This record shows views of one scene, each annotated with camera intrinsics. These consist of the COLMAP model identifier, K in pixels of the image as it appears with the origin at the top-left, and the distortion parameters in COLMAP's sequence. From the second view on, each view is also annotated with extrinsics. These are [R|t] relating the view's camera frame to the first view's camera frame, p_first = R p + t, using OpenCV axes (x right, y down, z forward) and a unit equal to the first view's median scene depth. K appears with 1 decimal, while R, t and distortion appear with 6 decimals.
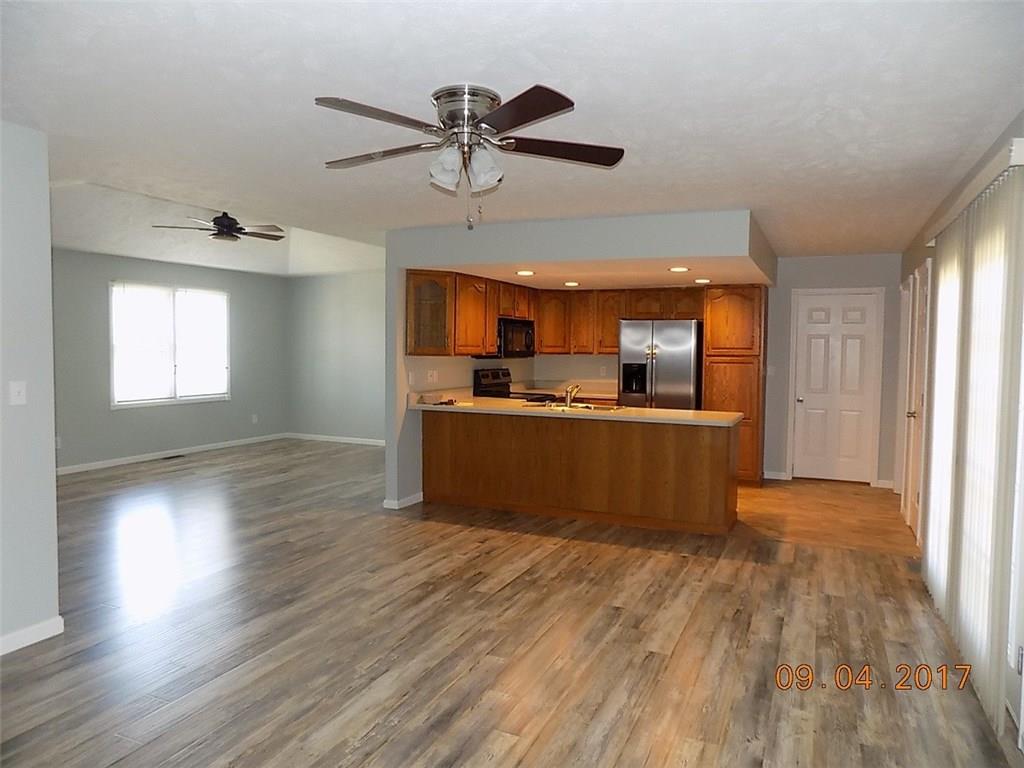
lens RADIAL K [[686.2, 0, 516.5], [0, 686.2, 379.8], [0, 0, 1]] dist [-0.026565, 0.042739]
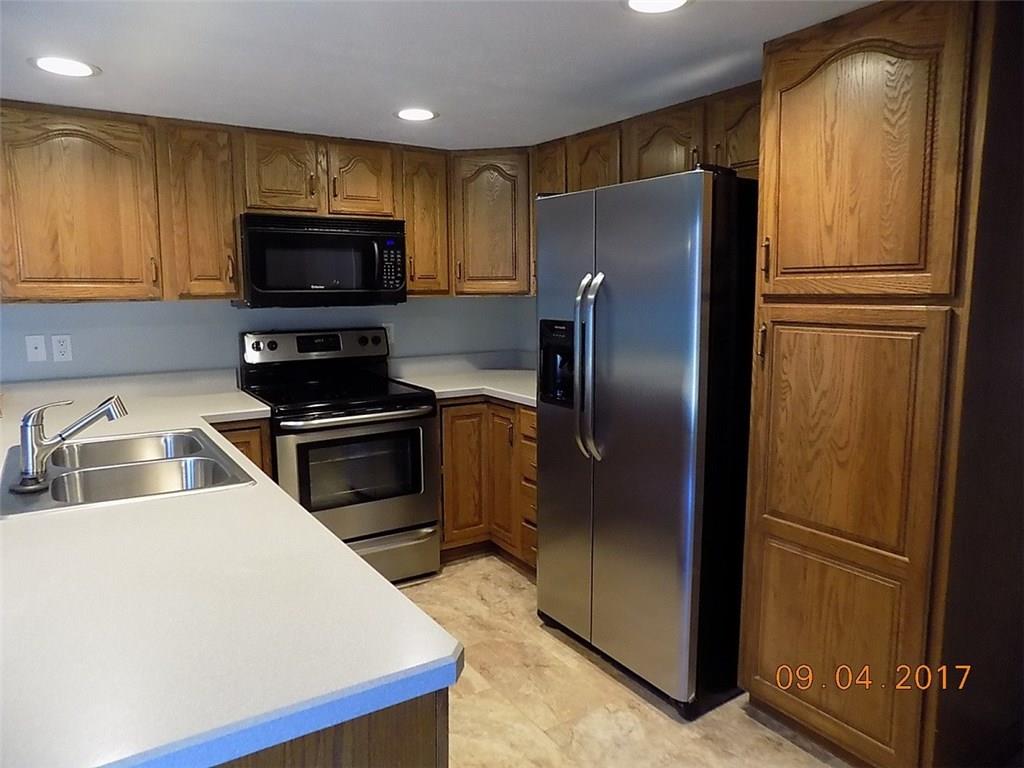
lens RADIAL K [[686.2, 0, 509.0], [0, 686.2, 377.5], [0, 0, 1]] dist [-0.026565, 0.042739]
pose [[0.841576, 0.057294, -0.537091, 0.380781], [-0.010433, 0.995897, 0.089891, -0.030109], [0.540037, -0.070047, 0.838721, 0.779854]]
